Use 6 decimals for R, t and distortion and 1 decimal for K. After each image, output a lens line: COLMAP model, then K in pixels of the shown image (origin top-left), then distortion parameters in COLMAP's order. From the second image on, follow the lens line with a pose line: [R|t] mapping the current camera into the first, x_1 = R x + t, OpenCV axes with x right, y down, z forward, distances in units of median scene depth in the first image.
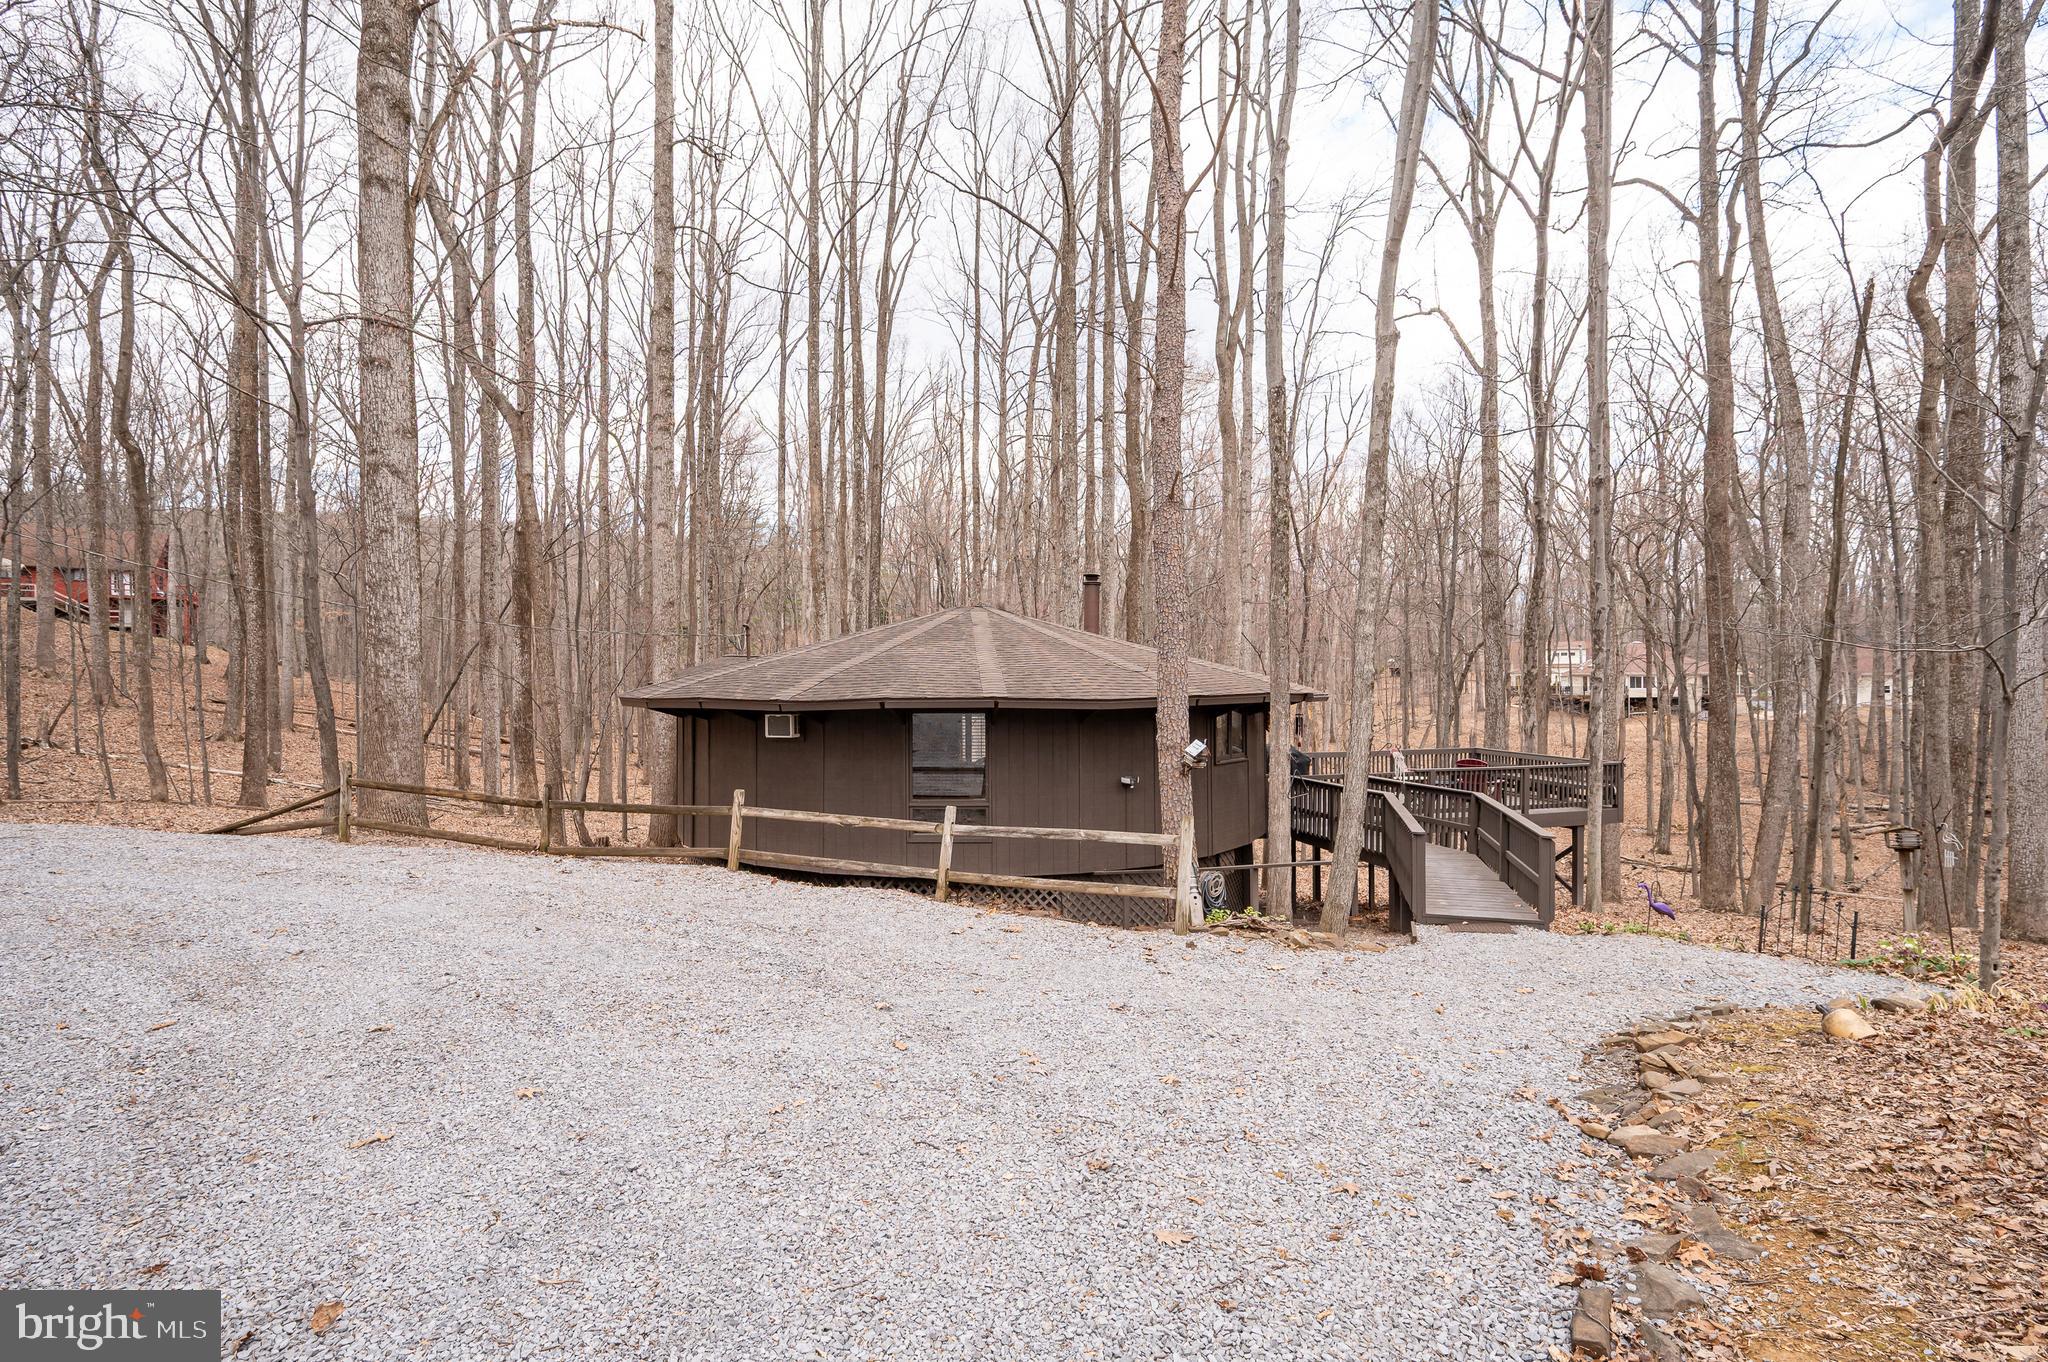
lens RADIAL K [[950.4, 0, 1024.0], [0, 950.4, 681.0], [0, 0, 1]] dist [0.003160, 0.000412]
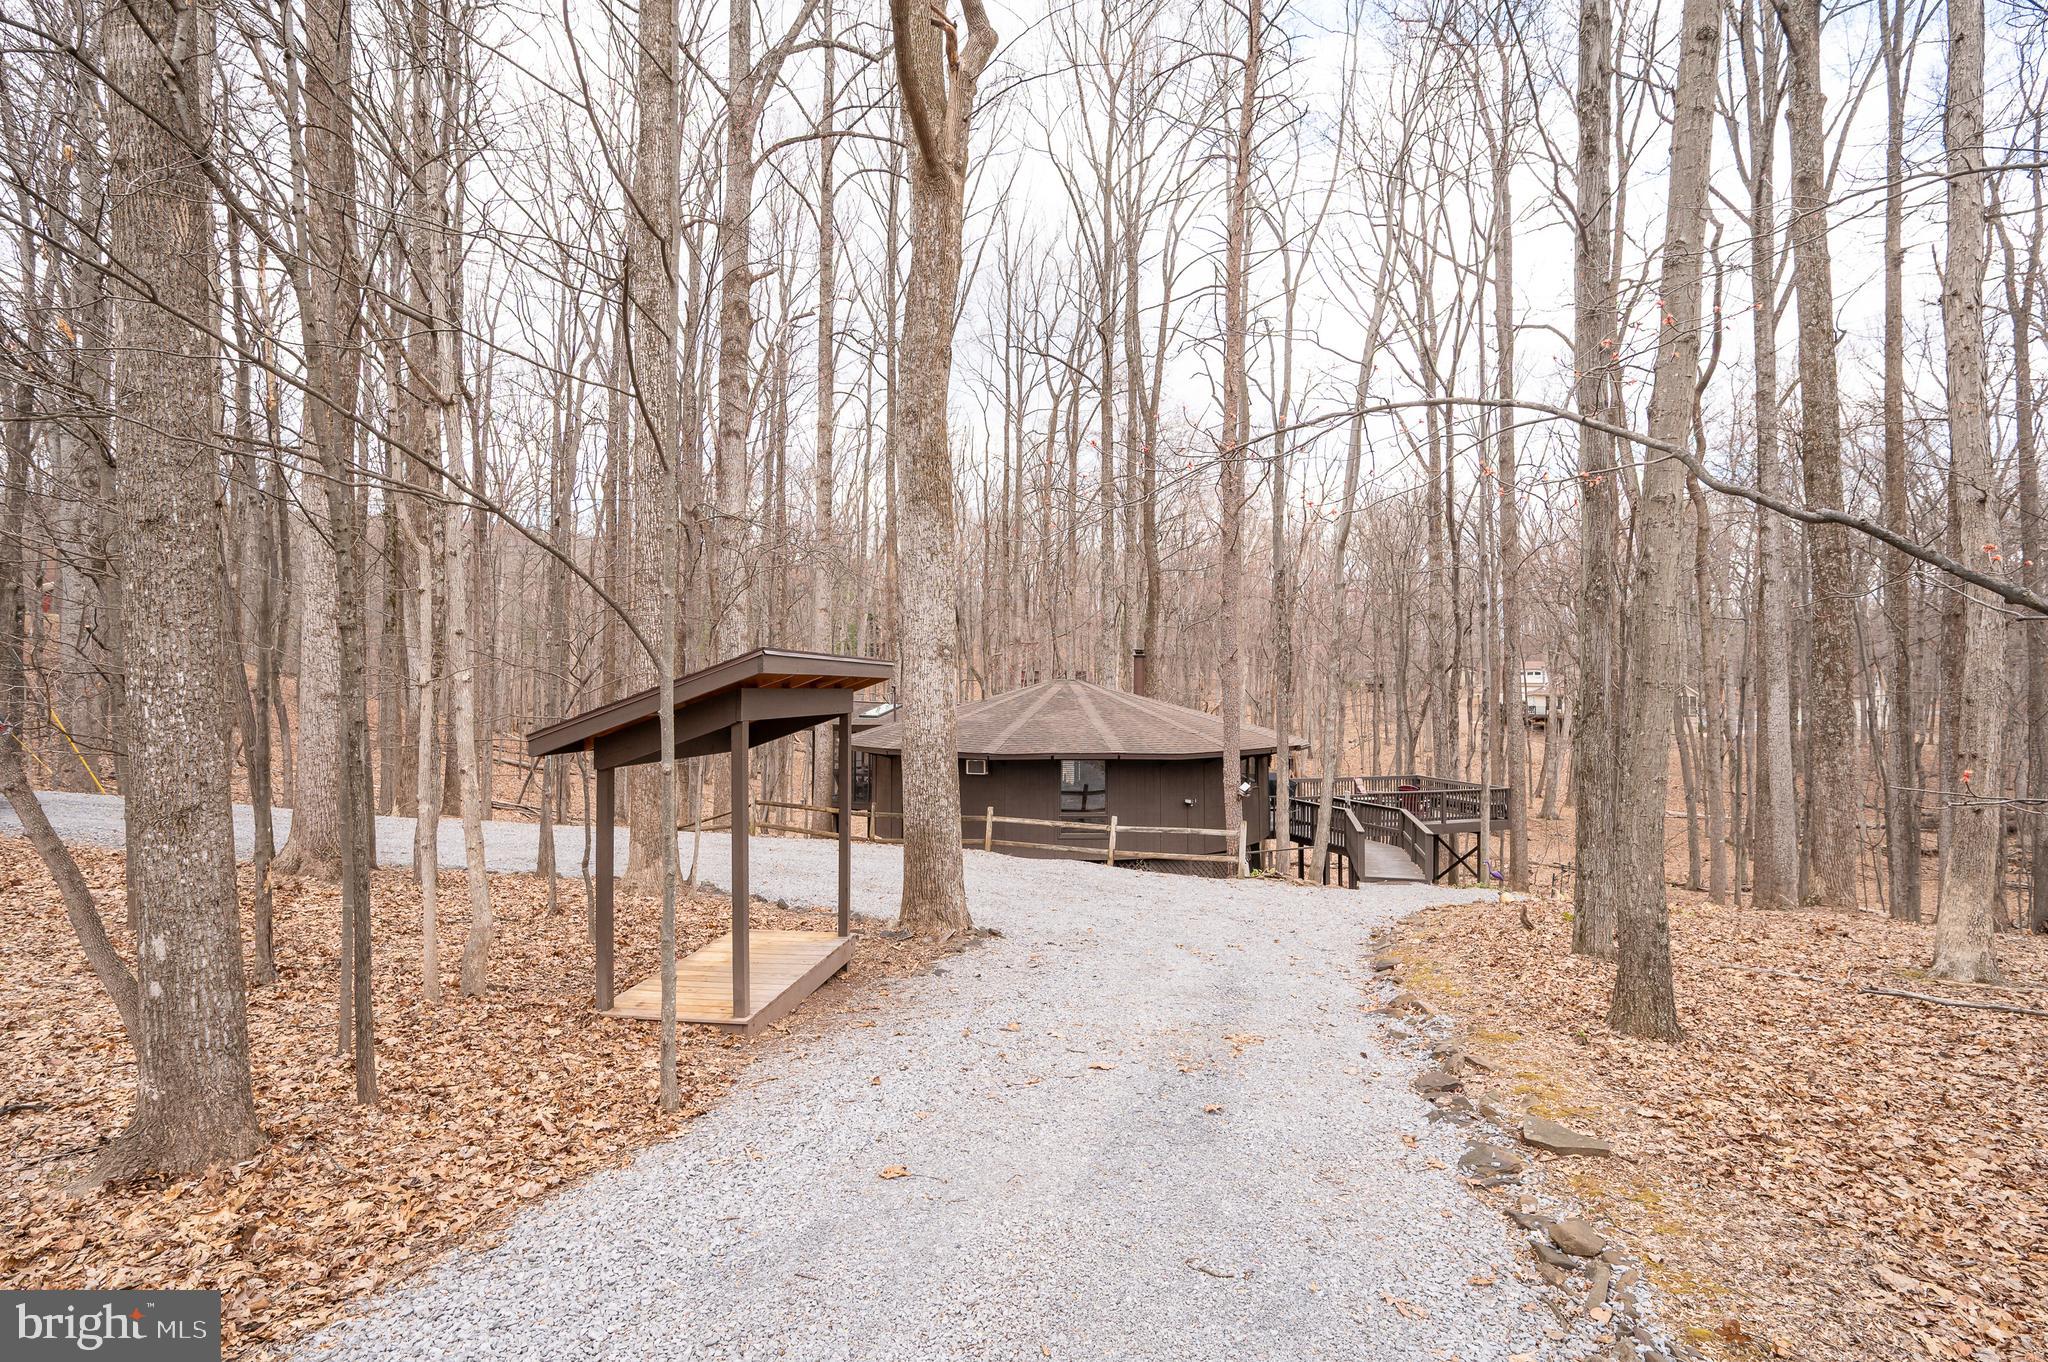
lens RADIAL K [[1011.3, 0, 1009.7], [0, 1011.3, 667.7], [0, 0, 1]] dist [0.000081, 0.000563]
pose [[0.999593, 0.005349, 0.028037, -0.299610], [-0.004794, 0.999792, -0.019825, -0.107316], [-0.028137, 0.019682, 0.999410, -0.884692]]
